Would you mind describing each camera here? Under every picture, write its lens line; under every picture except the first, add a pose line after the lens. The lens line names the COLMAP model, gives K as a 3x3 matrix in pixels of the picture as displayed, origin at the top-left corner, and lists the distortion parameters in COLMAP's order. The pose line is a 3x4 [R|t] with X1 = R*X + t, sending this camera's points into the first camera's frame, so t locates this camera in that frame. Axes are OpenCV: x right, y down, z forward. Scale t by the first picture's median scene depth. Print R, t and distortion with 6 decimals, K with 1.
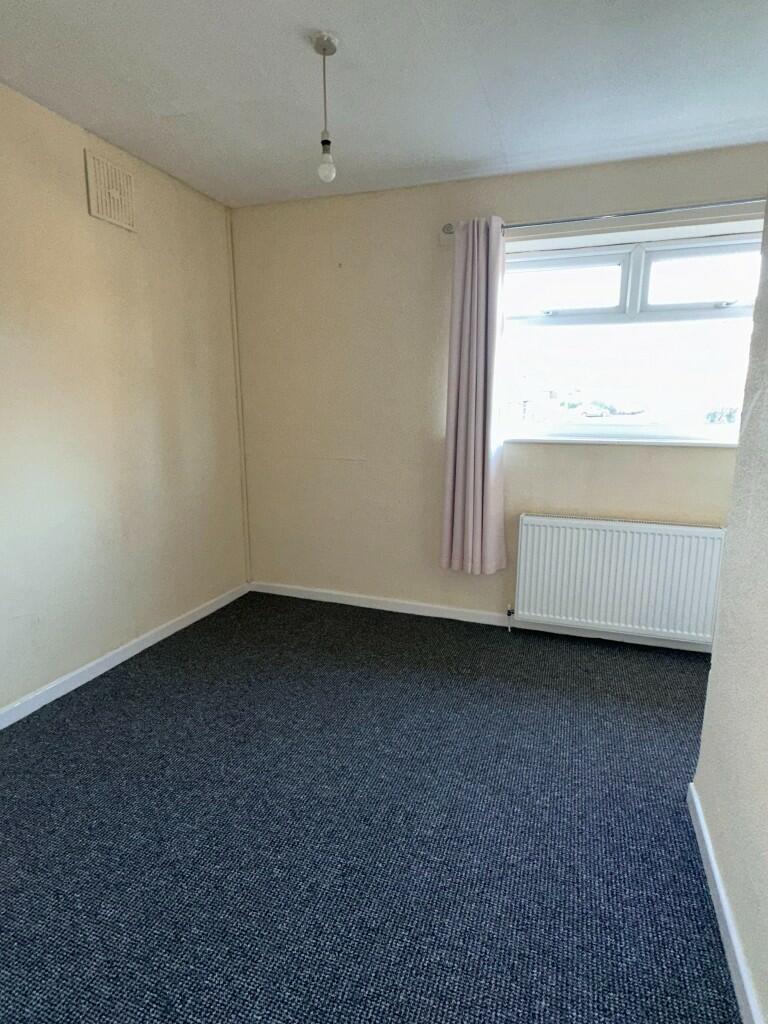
lens RADIAL K [[548.7, 0, 388.0], [0, 548.7, 515.9], [0, 0, 1]] dist [-0.006048, 0.001715]
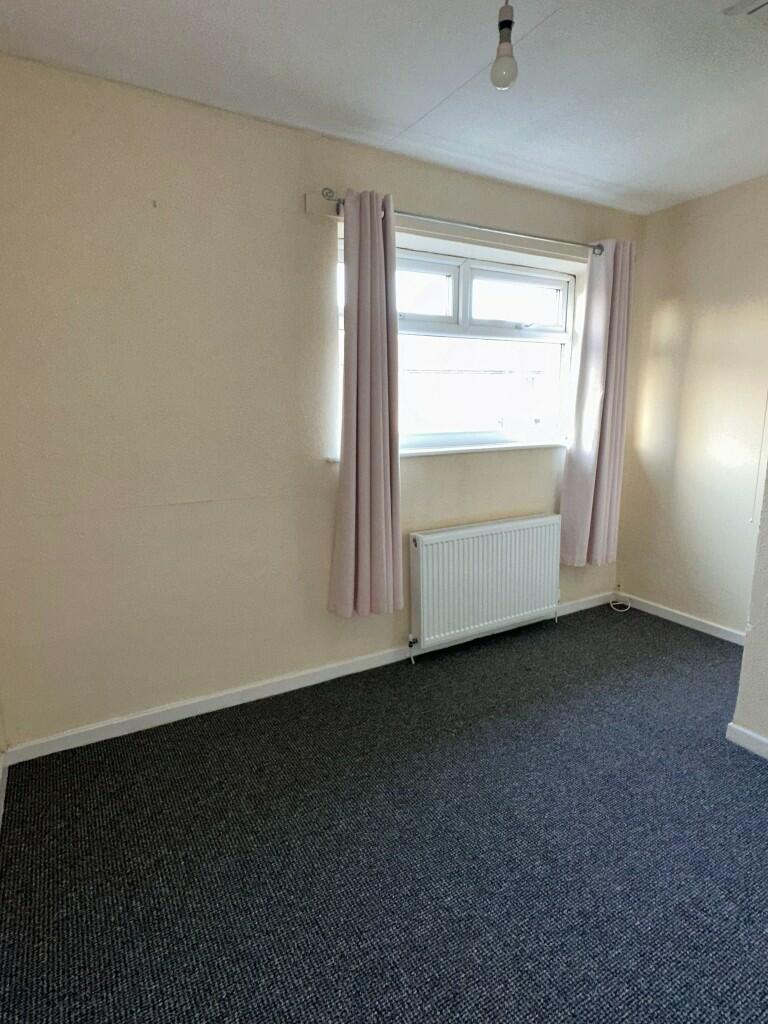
lens RADIAL K [[548.7, 0, 385.0], [0, 548.7, 511.3], [0, 0, 1]] dist [-0.006048, 0.001715]
pose [[0.647790, -0.152203, 0.746460, -0.485522], [0.160444, 0.985119, 0.061630, -0.109127], [-0.744732, 0.079841, 0.662571, 0.448545]]
